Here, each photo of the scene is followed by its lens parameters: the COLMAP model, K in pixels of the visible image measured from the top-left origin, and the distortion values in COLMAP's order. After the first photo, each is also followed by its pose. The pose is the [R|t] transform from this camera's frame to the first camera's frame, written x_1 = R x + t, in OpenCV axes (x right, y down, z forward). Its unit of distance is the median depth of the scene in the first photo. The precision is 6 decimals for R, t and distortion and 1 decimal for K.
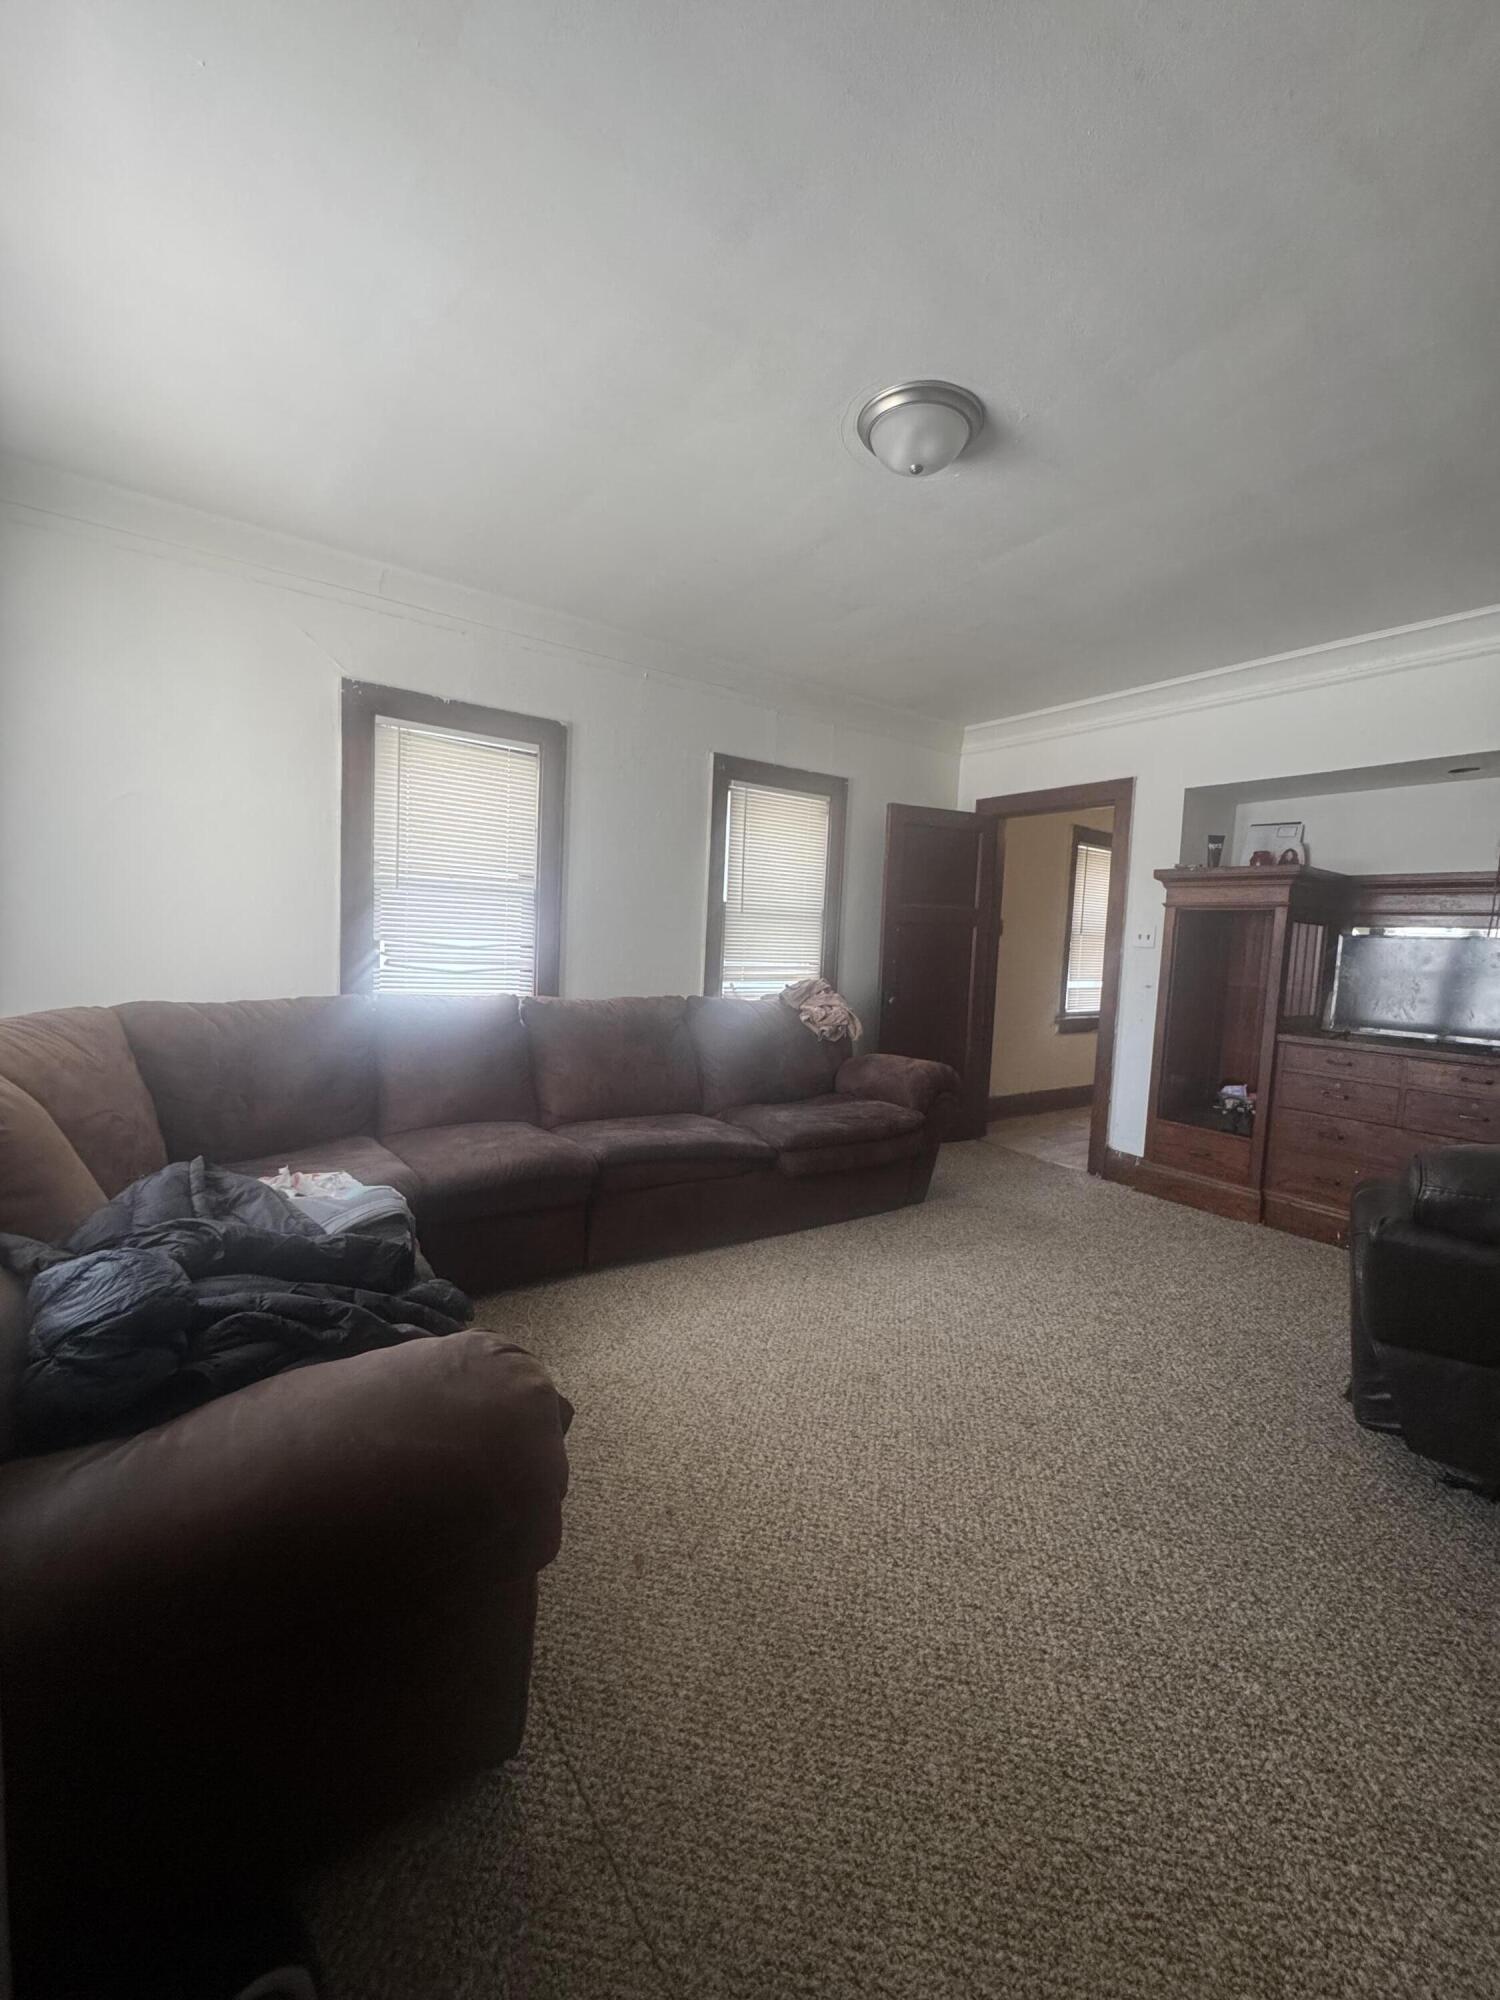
lens RADIAL K [[800.2, 0, 752.8], [0, 800.2, 998.6], [0, 0, 1]] dist [-0.003781, 0.000437]
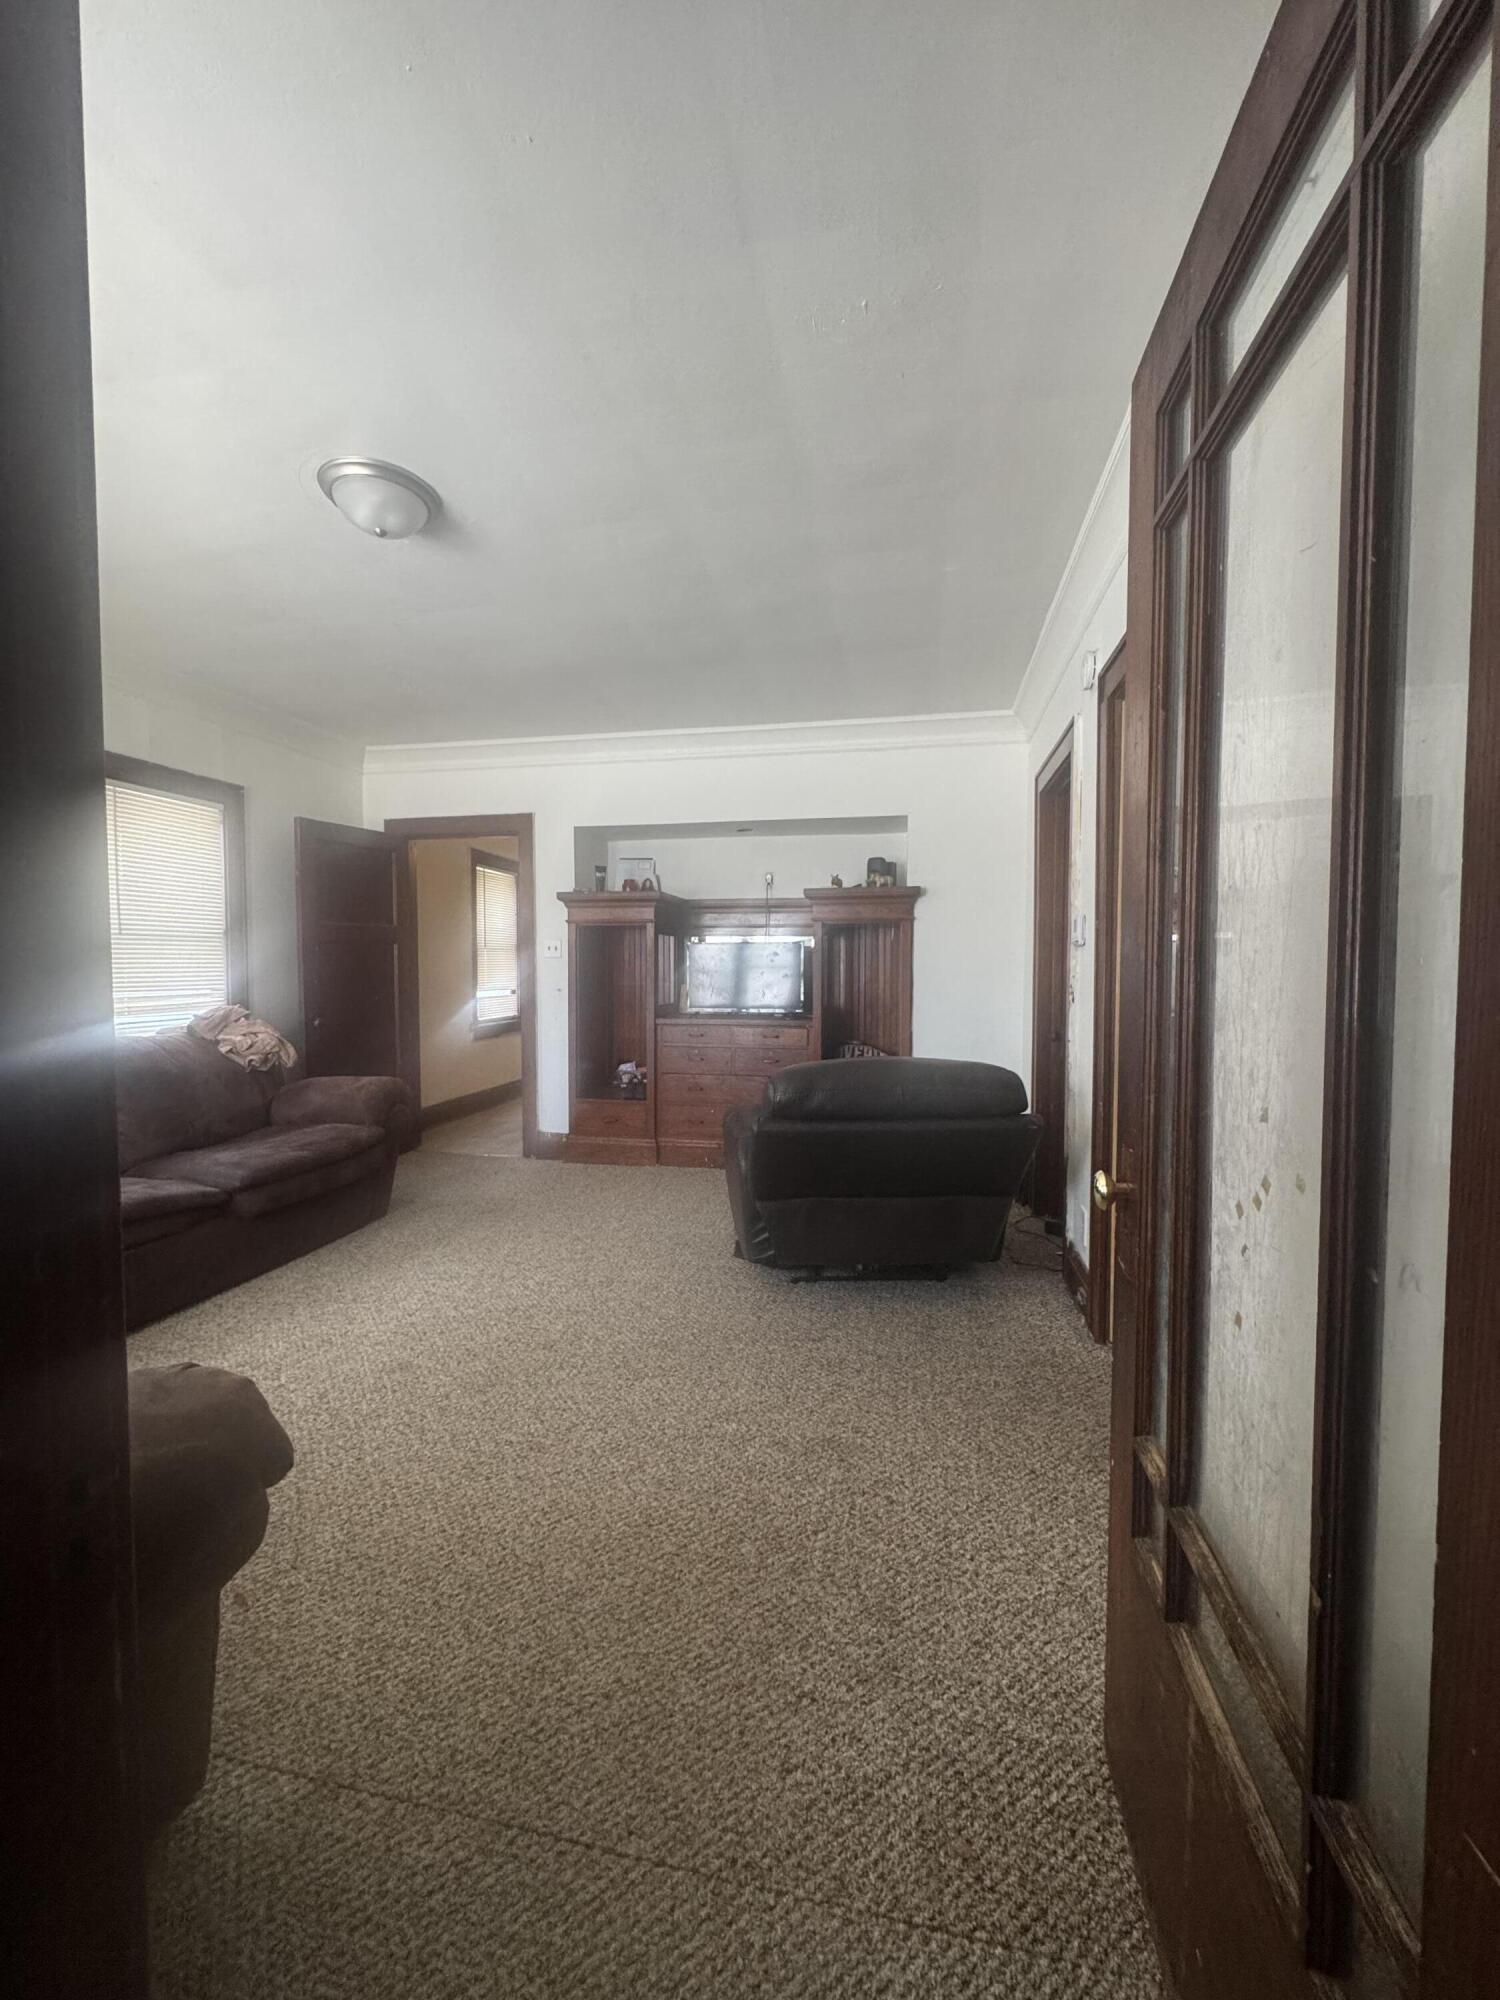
lens RADIAL K [[800.2, 0, 752.8], [0, 800.2, 998.6], [0, 0, 1]] dist [-0.003781, 0.000437]
pose [[0.725439, -0.071852, 0.684526, -0.125374], [0.084672, 0.996298, 0.014846, 0.004767], [-0.683059, 0.047190, 0.728837, -0.072330]]
